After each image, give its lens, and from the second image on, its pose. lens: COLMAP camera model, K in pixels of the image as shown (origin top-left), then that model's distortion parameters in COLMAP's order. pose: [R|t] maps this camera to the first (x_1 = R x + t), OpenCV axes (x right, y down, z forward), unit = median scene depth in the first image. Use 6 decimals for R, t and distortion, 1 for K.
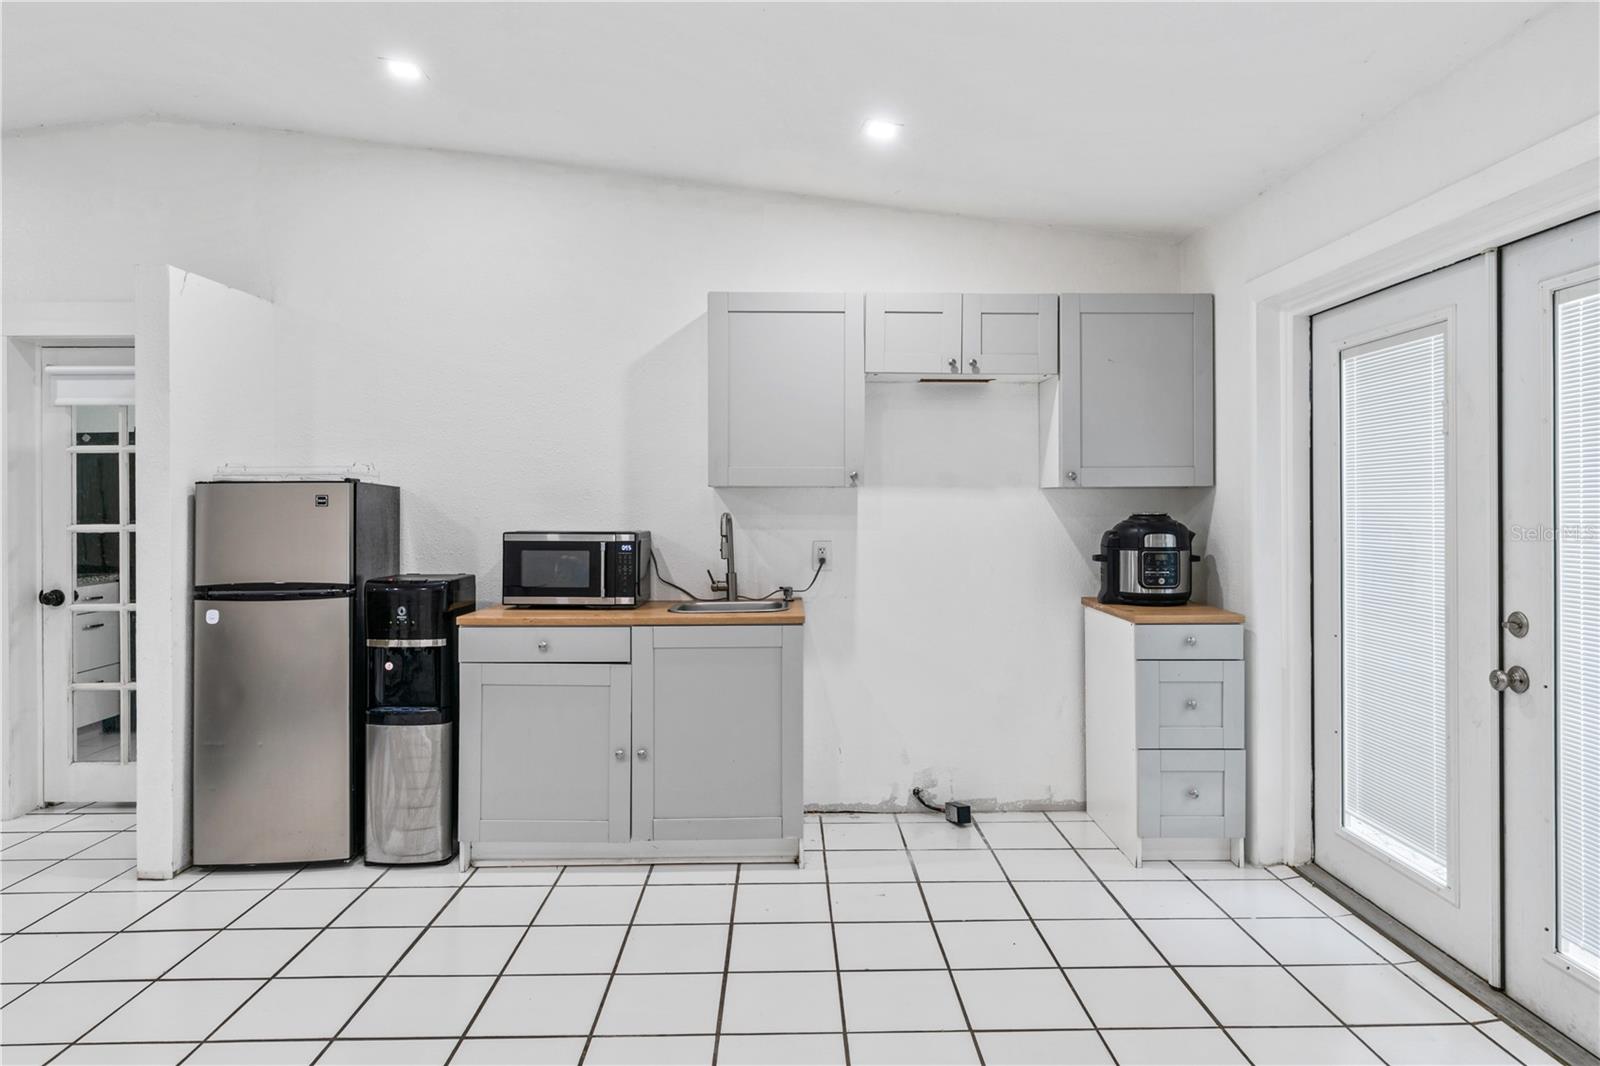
lens RADIAL K [[955.8, 0, 805.0], [0, 955.8, 507.7], [0, 0, 1]] dist [0.003725, 0.000442]
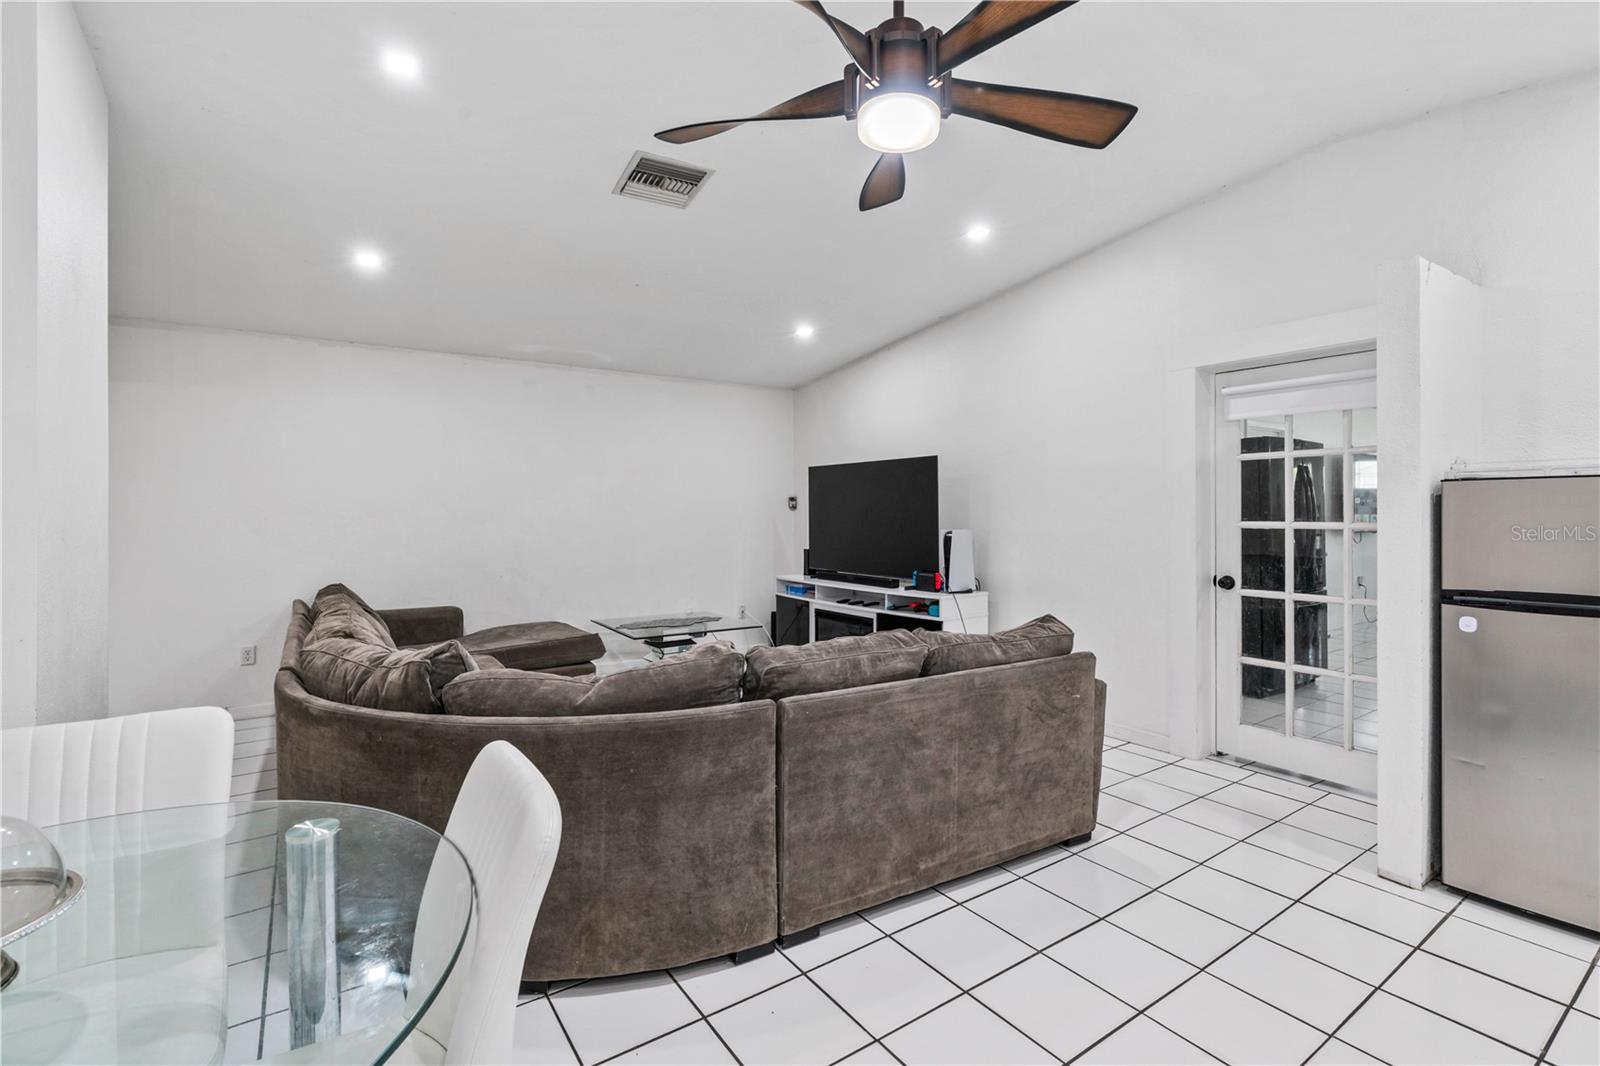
lens RADIAL K [[726.6, 0, 782.9], [0, 726.6, 504.9], [0, 0, 1]] dist [0.000384, 0.000019]
pose [[0.536297, -0.002565, -0.844025, -0.372554], [0.001068, 0.999997, -0.002360, -0.001077], [0.844028, 0.000364, 0.536298, 0.058870]]
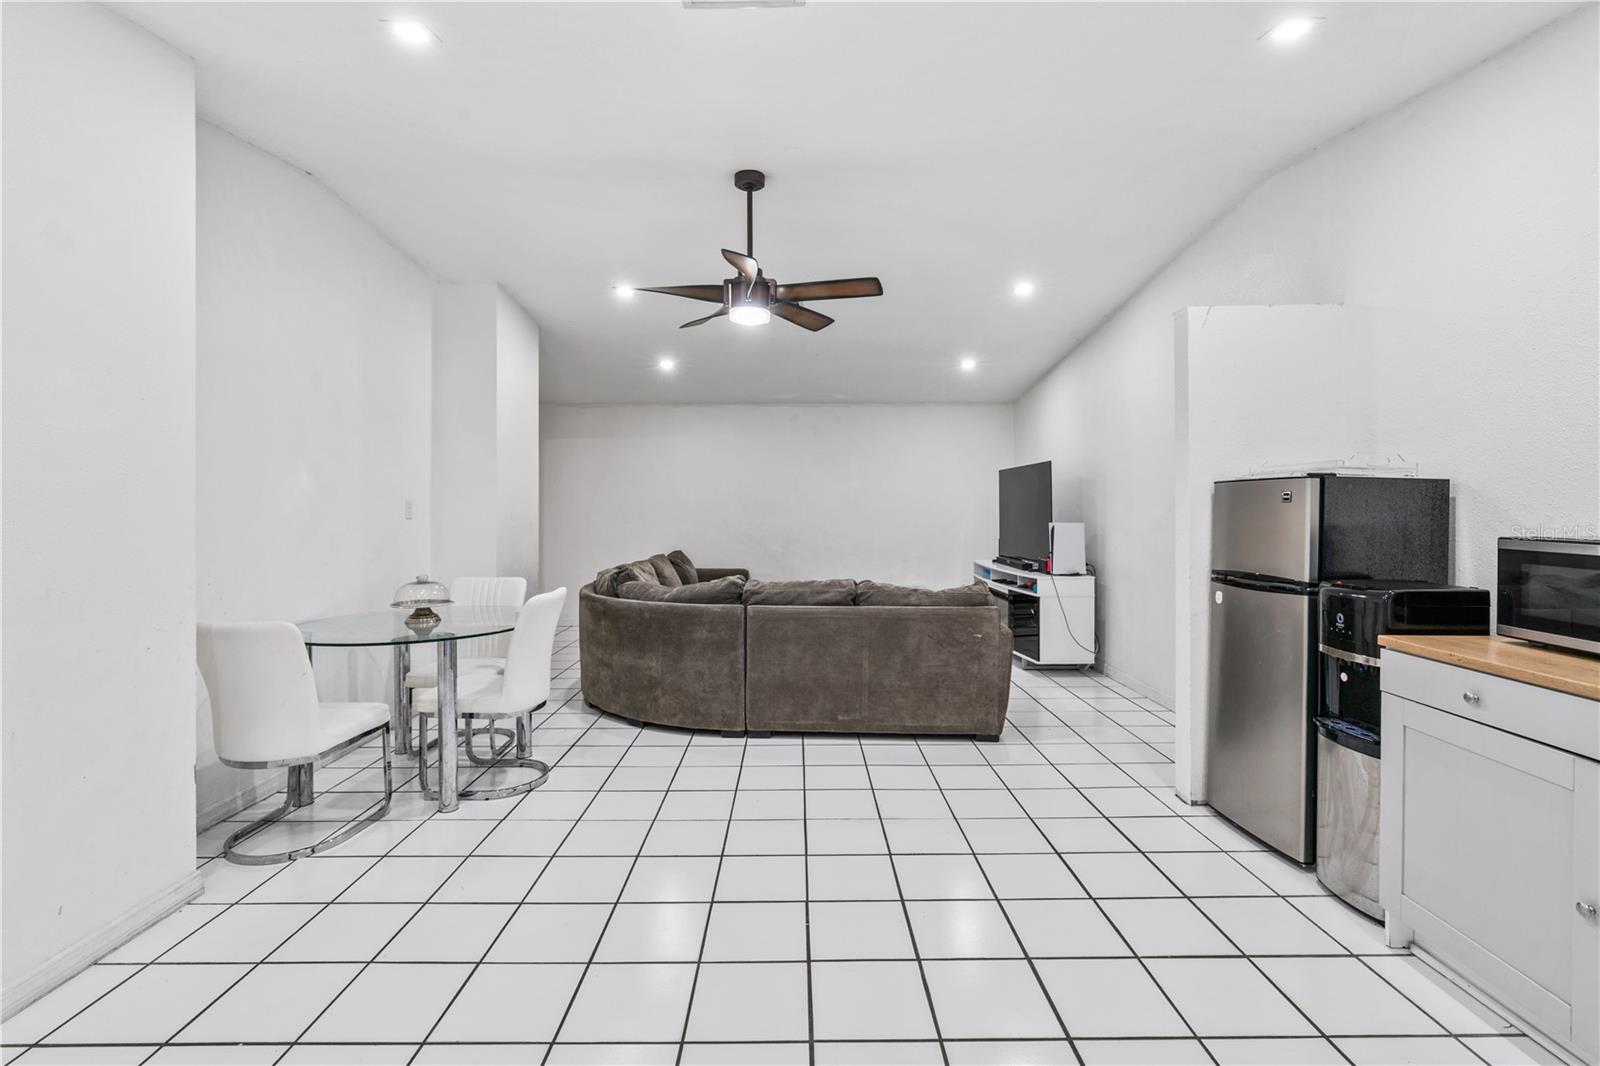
lens RADIAL K [[729.6, 0, 799.0], [0, 729.6, 506.2], [0, 0, 1]] dist [-0.001068, -0.000274]
pose [[-0.025258, 0.002828, -0.999677, 0.275857], [0.001889, 0.999994, 0.002781, -0.000459], [0.999679, -0.001818, -0.025263, 0.501570]]
